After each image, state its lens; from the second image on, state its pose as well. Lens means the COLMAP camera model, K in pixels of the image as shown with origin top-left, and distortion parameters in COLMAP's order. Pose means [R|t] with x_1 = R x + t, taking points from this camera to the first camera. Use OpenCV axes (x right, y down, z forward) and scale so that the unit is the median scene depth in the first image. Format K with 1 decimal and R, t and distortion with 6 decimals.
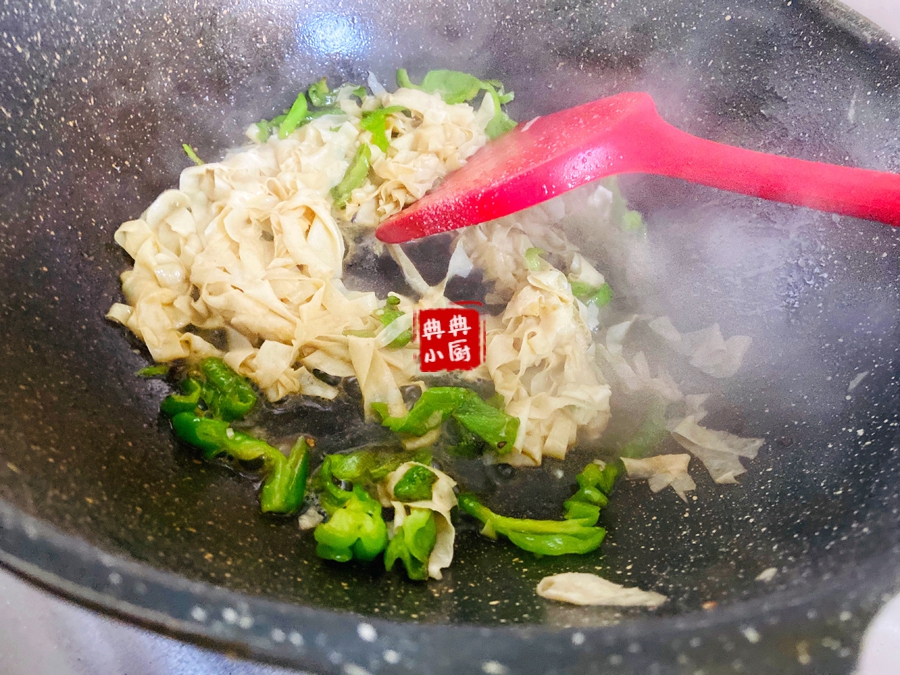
lens RADIAL K [[671.2, 0, 446.8], [0, 671.2, 338.6], [0, 0, 1]] dist [0.063406, -0.098540]
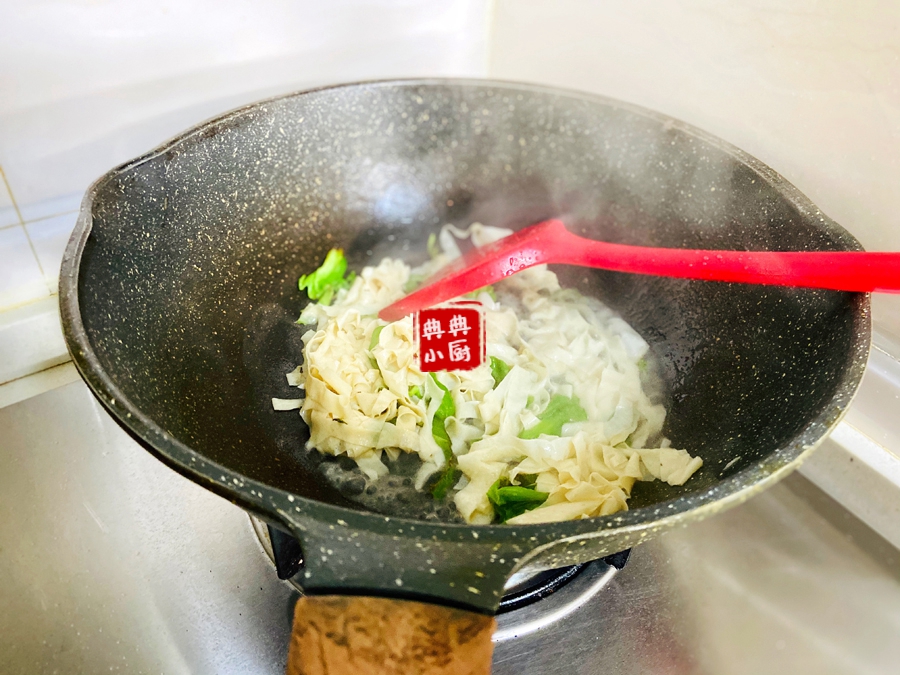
lens RADIAL K [[671.2, 0, 446.8], [0, 671.2, 338.6], [0, 0, 1]] dist [0.063406, -0.098540]
pose [[0.964872, 0.081601, -0.249727, 0.321523], [-0.119211, 0.983037, -0.139378, 0.064342], [0.234117, 0.164252, 0.958233, -0.387533]]
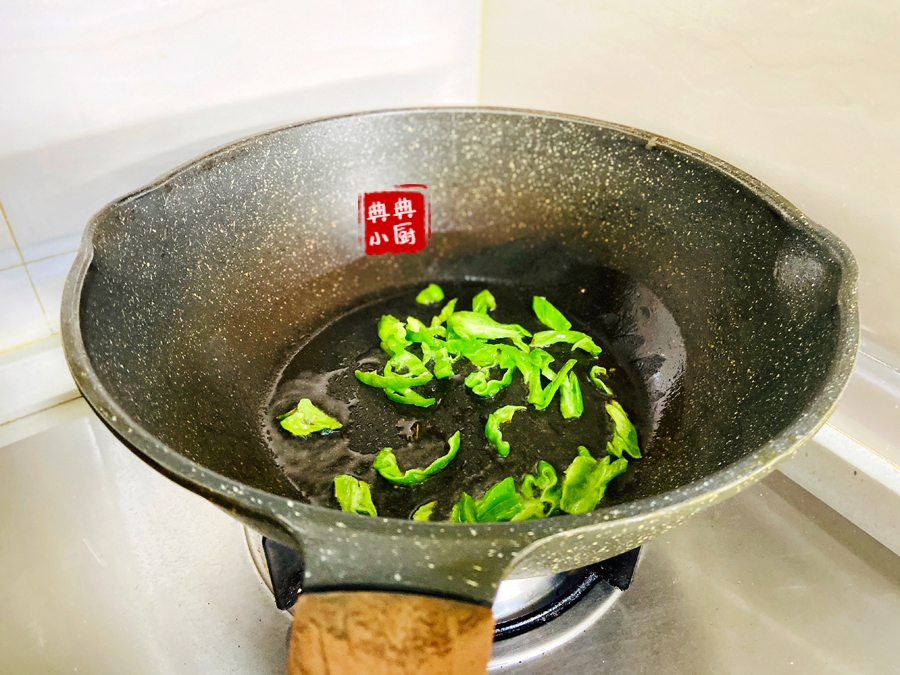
lens RADIAL K [[671.2, 0, 446.8], [0, 671.2, 338.6], [0, 0, 1]] dist [0.063406, -0.098540]
pose [[0.965559, 0.031441, -0.258277, 0.343079], [-0.083329, 0.977753, -0.192496, 0.108085], [0.246478, 0.207389, 0.946699, -0.393518]]
